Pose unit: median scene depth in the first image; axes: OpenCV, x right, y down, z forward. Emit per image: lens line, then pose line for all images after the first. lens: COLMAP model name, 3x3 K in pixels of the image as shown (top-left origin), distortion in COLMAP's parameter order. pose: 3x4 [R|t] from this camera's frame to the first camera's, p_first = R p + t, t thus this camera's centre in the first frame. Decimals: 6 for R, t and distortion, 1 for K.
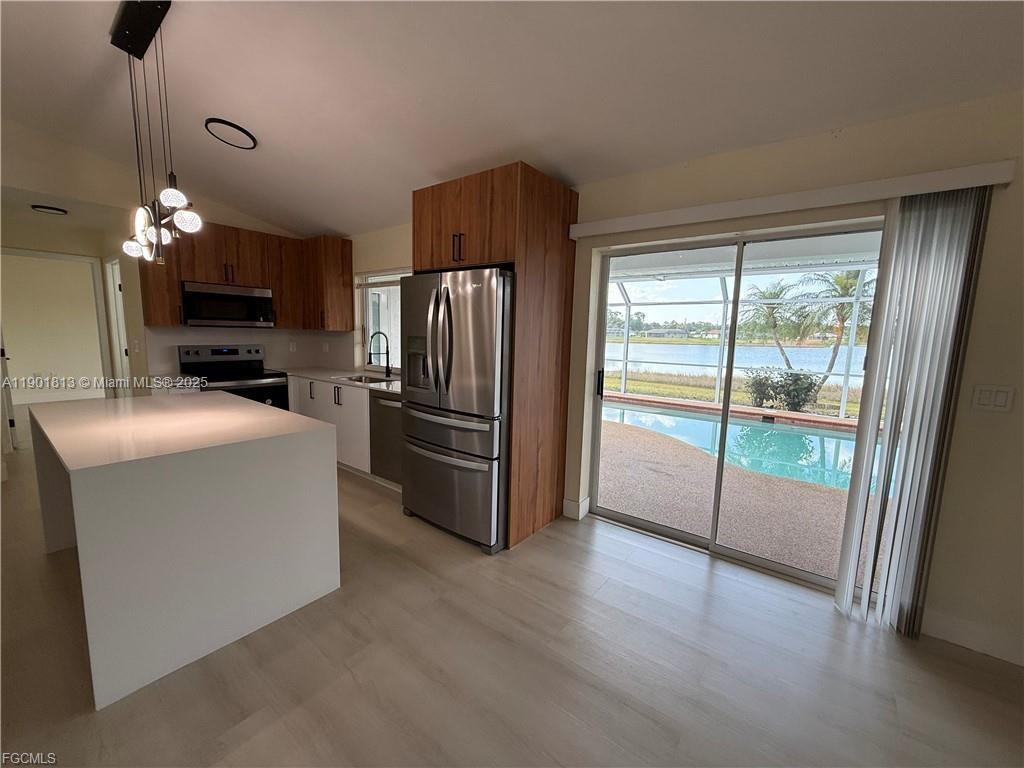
lens RADIAL K [[407.4, 0, 510.1], [0, 407.4, 385.4], [0, 0, 1]] dist [-0.001385, 0.000684]
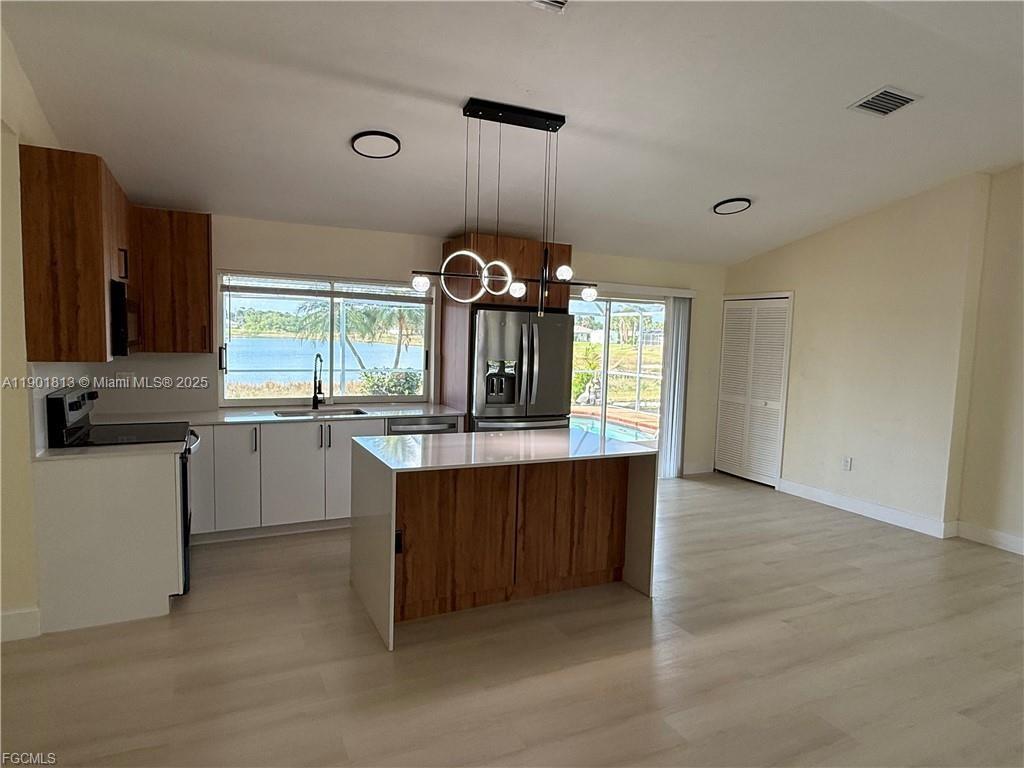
lens RADIAL K [[603.3, 0, 512.5], [0, 603.3, 387.9], [0, 0, 1]] dist [-0.000626, -0.000441]
pose [[0.440283, -0.088837, 0.893453, -1.593686], [0.098444, 0.993870, 0.050310, -0.112470], [-0.892446, 0.065804, 0.446329, 0.160793]]
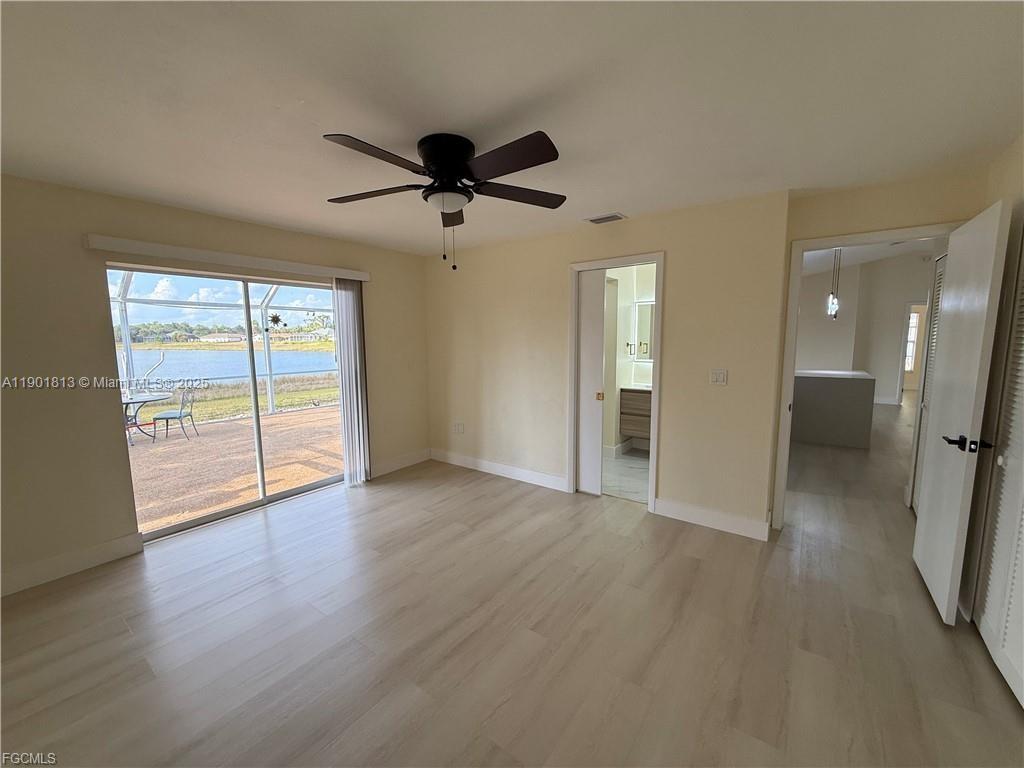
lens RADIAL K [[407.4, 0, 510.1], [0, 407.4, 385.4], [0, 0, 1]] dist [-0.001385, 0.000684]
pose [[0.026272, -0.140450, 0.989739, -0.651323], [0.140672, 0.980748, 0.135440, -0.048876], [-0.989708, 0.135670, 0.045524, 0.062604]]
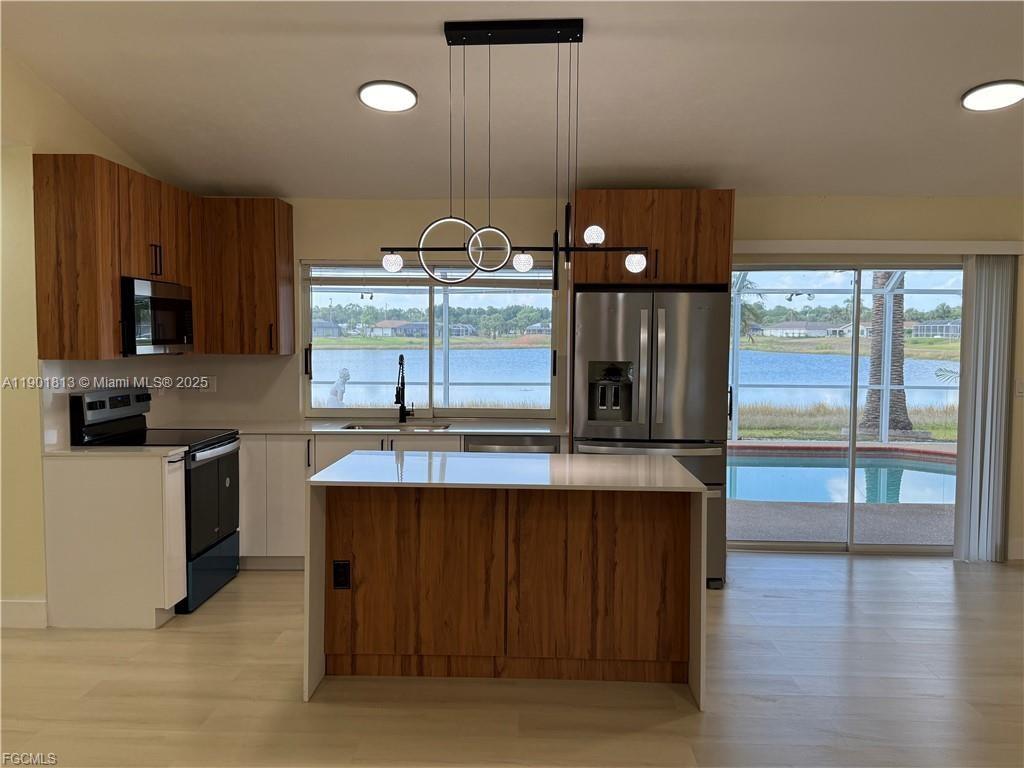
lens RADIAL K [[865.2, 0, 510.7], [0, 865.2, 389.5], [0, 0, 1]] dist [0.164657, -0.311185]
pose [[0.814181, -0.057309, 0.577775, -1.298023], [0.089739, 0.995580, -0.027708, -0.025543], [-0.573634, 0.074408, 0.815725, -0.337398]]
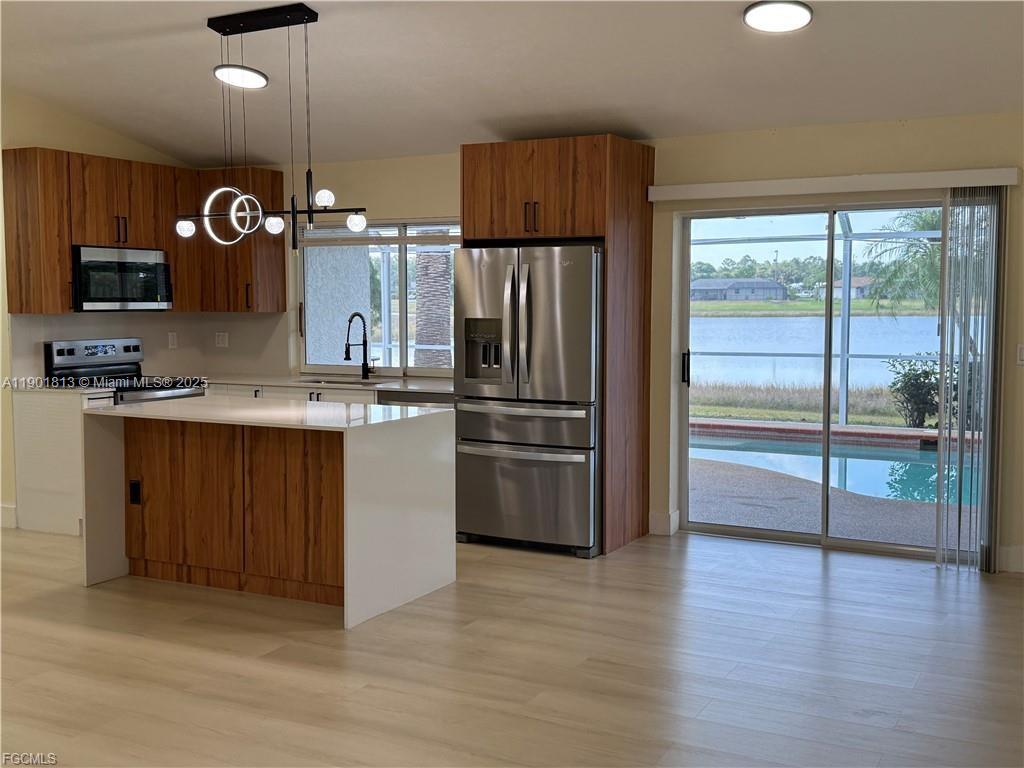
lens RADIAL K [[1108.3, 0, 512.0], [0, 1108.3, 384.0], [0, 0, 1]] dist [0.192467, -0.405671]
pose [[0.984979, -0.039128, 0.168183, -0.497551], [0.047329, 0.997864, -0.045034, 0.109846], [-0.166062, 0.052318, 0.984727, -1.144596]]
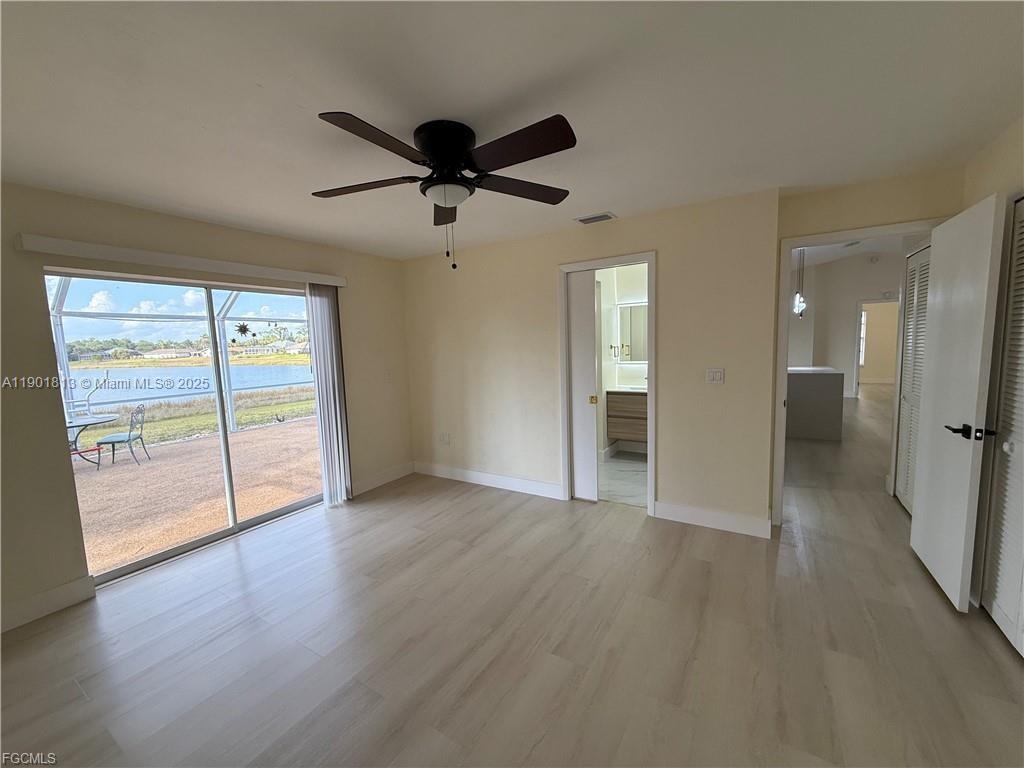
lens RADIAL K [[407.4, 0, 510.1], [0, 407.4, 385.4], [0, 0, 1]] dist [-0.001385, 0.000684]
pose [[-0.058565, -0.122836, 0.990697, -0.606573], [0.164710, 0.977611, 0.130951, -0.050850], [-0.984602, 0.170847, -0.037022, 0.129174]]
